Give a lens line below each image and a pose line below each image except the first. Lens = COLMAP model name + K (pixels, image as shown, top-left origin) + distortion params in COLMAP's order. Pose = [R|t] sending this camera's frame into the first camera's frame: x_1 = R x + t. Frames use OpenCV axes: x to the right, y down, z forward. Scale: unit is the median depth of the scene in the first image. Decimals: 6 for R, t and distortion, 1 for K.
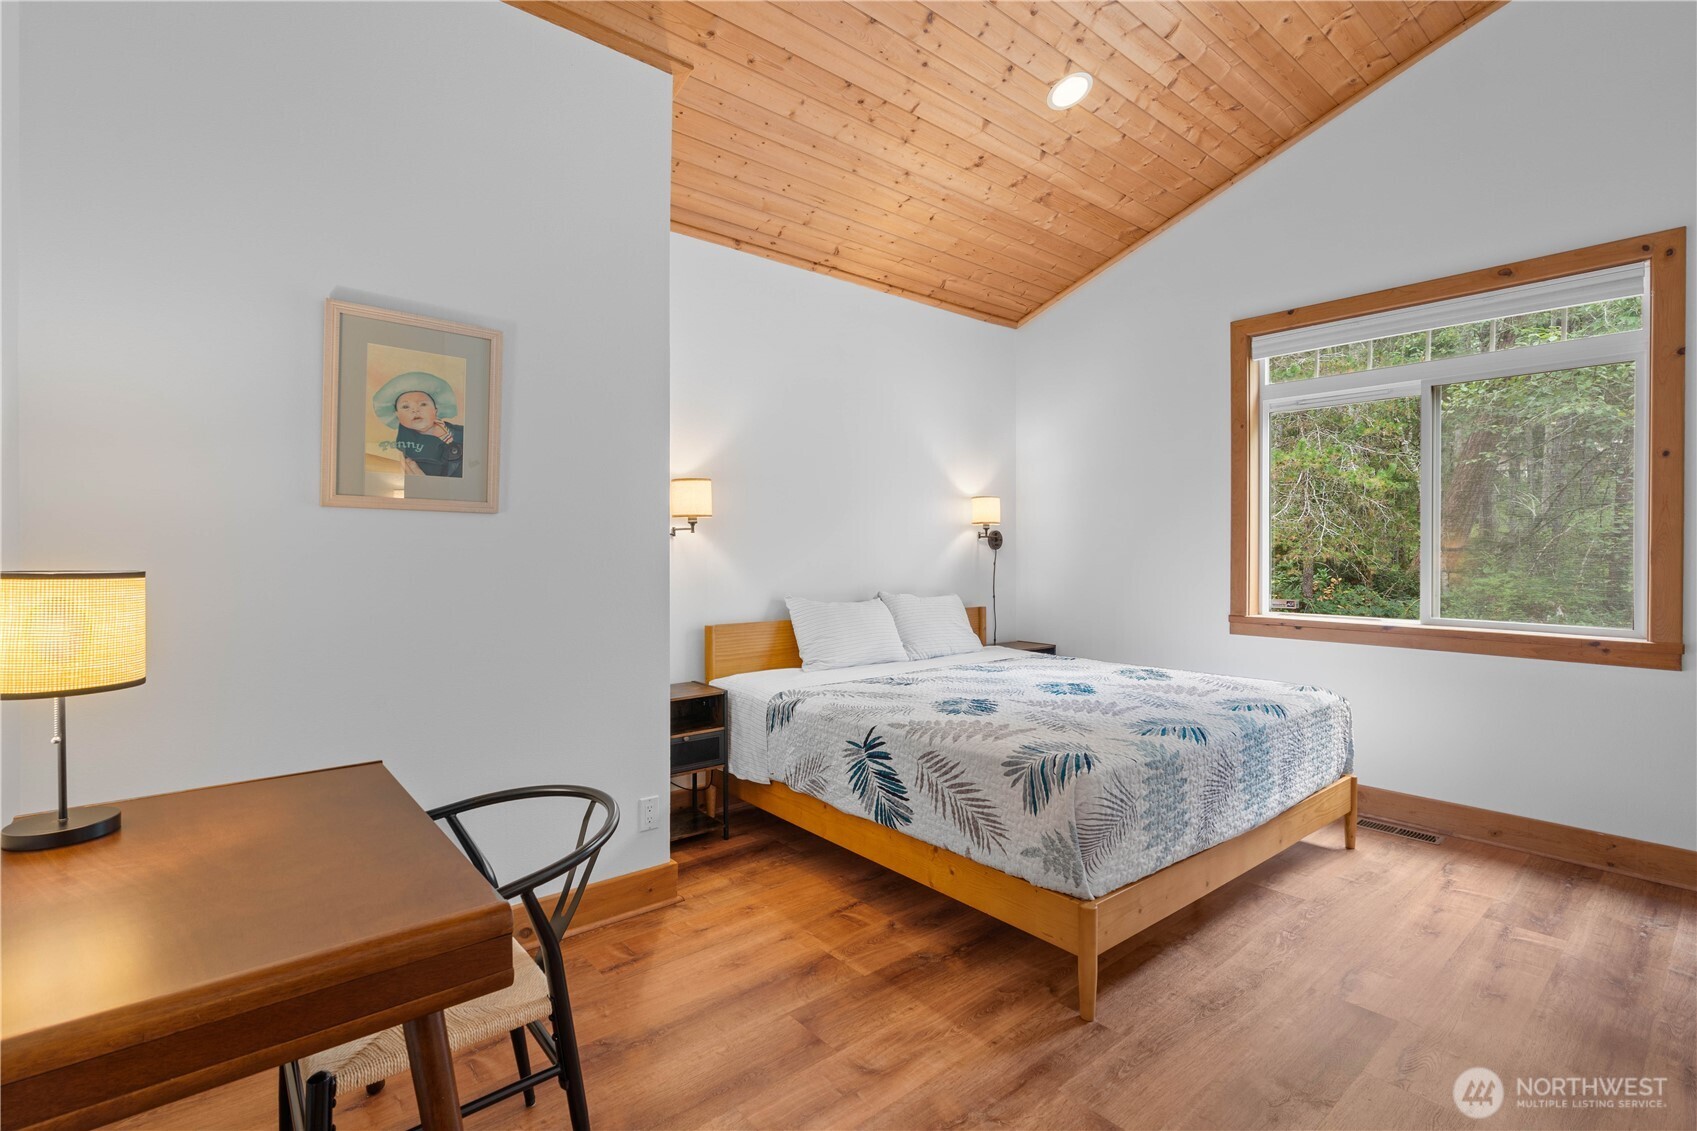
lens RADIAL K [[780.4, 0, 853.3], [0, 780.4, 554.4], [0, 0, 1]] dist [-0.004744, 0.002495]
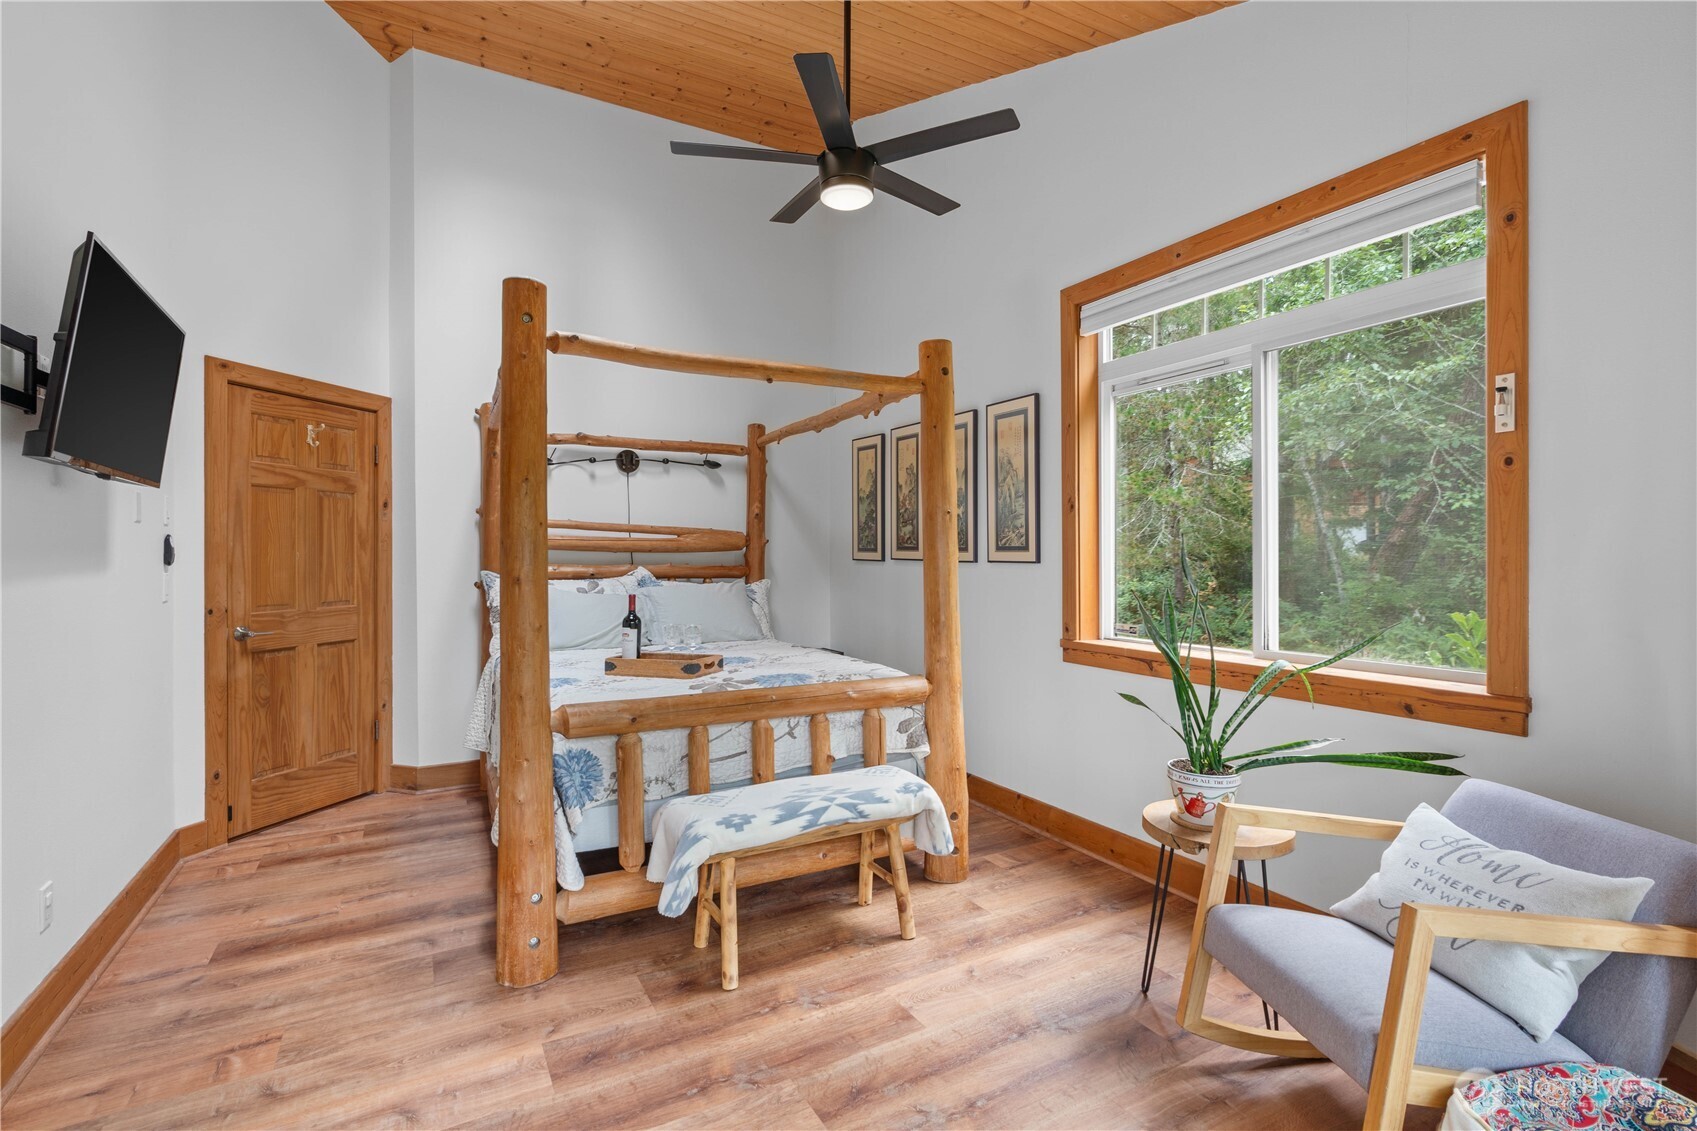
lens RADIAL K [[780.4, 0, 851.5], [0, 780.4, 558.6], [0, 0, 1]] dist [-0.004744, 0.002495]
pose [[0.980777, -0.002973, -0.195111, 0.646774], [0.002212, 0.999989, -0.004120, -0.009256], [0.195121, 0.003609, 0.980772, 0.208851]]
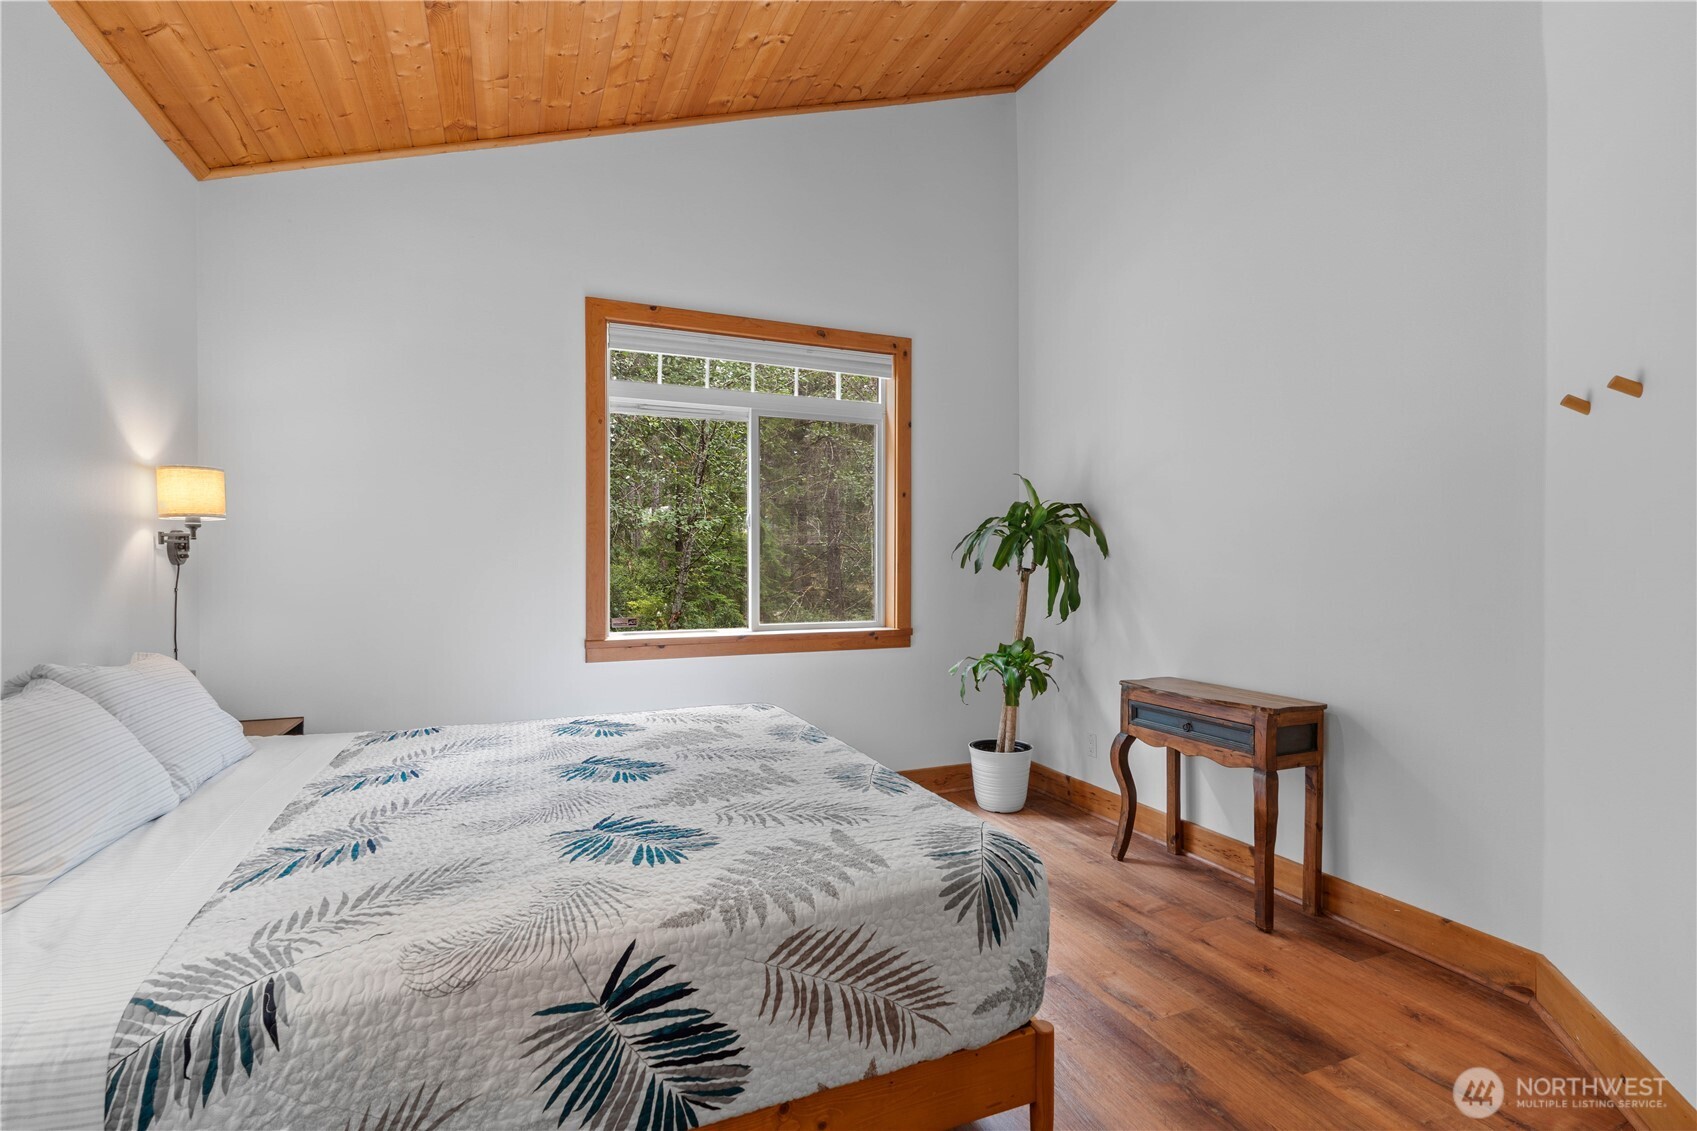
lens RADIAL K [[780.4, 0, 853.3], [0, 780.4, 563.5], [0, 0, 1]] dist [-0.004744, 0.002495]
pose [[0.303309, -0.002796, 0.952888, -0.363395], [0.009125, 0.999958, 0.000030, -0.005819], [-0.952848, 0.008686, 0.303322, 0.704631]]
